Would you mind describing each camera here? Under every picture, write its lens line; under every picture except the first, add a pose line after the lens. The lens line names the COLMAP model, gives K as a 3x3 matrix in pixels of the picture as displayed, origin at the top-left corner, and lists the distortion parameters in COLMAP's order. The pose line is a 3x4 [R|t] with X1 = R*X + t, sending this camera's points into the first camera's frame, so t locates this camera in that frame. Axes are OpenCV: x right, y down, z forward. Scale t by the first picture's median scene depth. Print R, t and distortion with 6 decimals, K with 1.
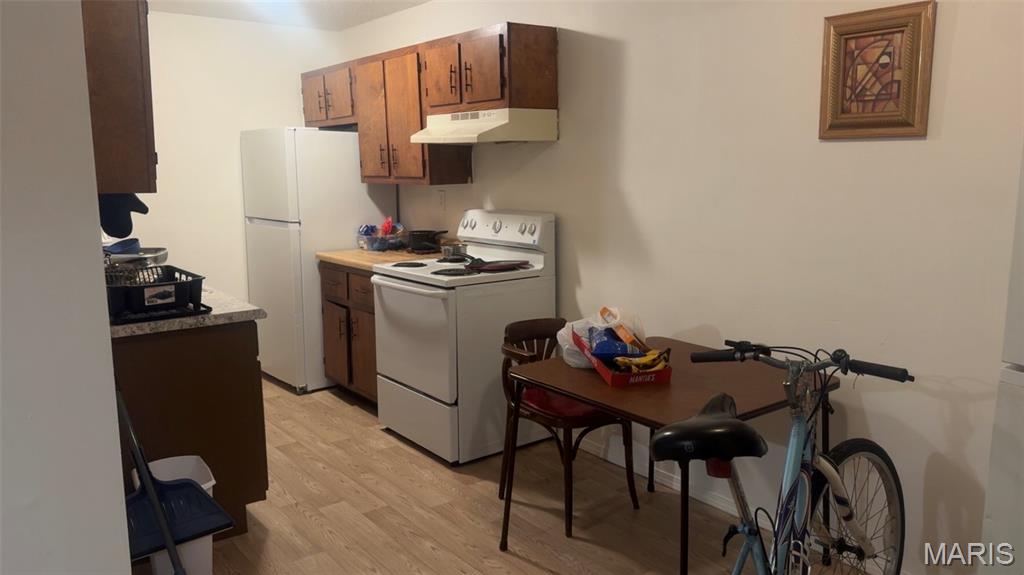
lens RADIAL K [[764.0, 0, 512.0], [0, 764.0, 287.5], [0, 0, 1]] dist [-0.001067, -0.000004]
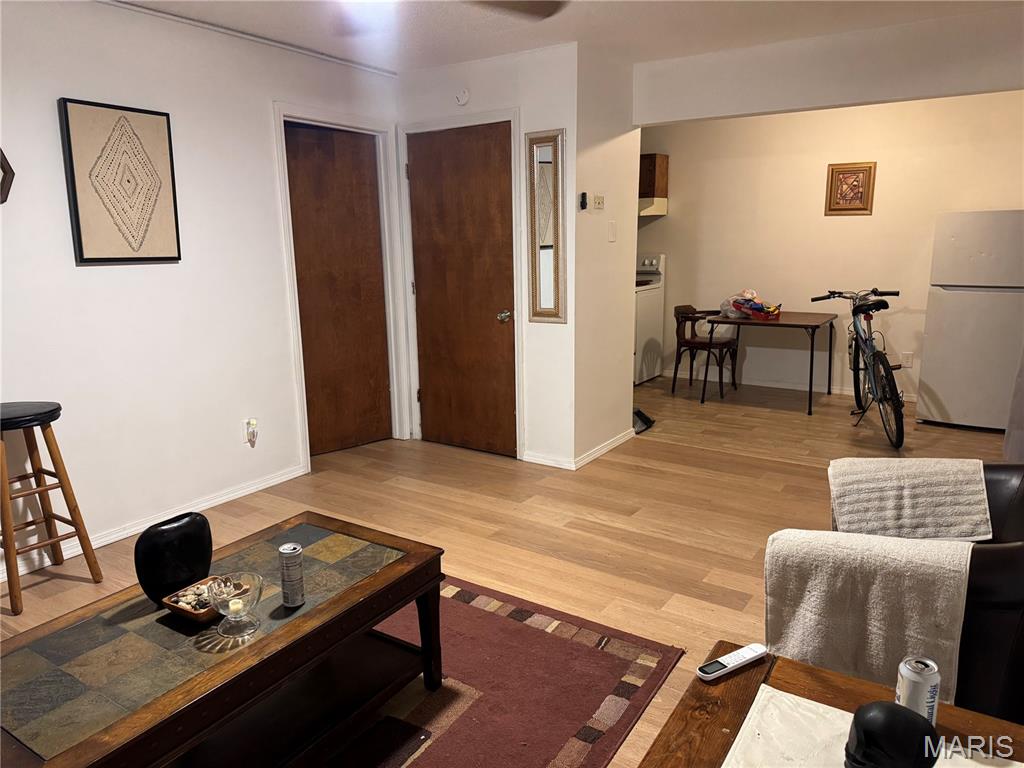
lens RADIAL K [[716.8, 0, 512.0], [0, 716.8, 384.0], [0, 0, 1]] dist [0.112671, -0.145877]
pose [[0.943993, -0.073364, 0.321706, -1.391285], [0.059768, 0.996860, 0.051950, 0.167837], [-0.324507, -0.029812, 0.945413, -0.925862]]
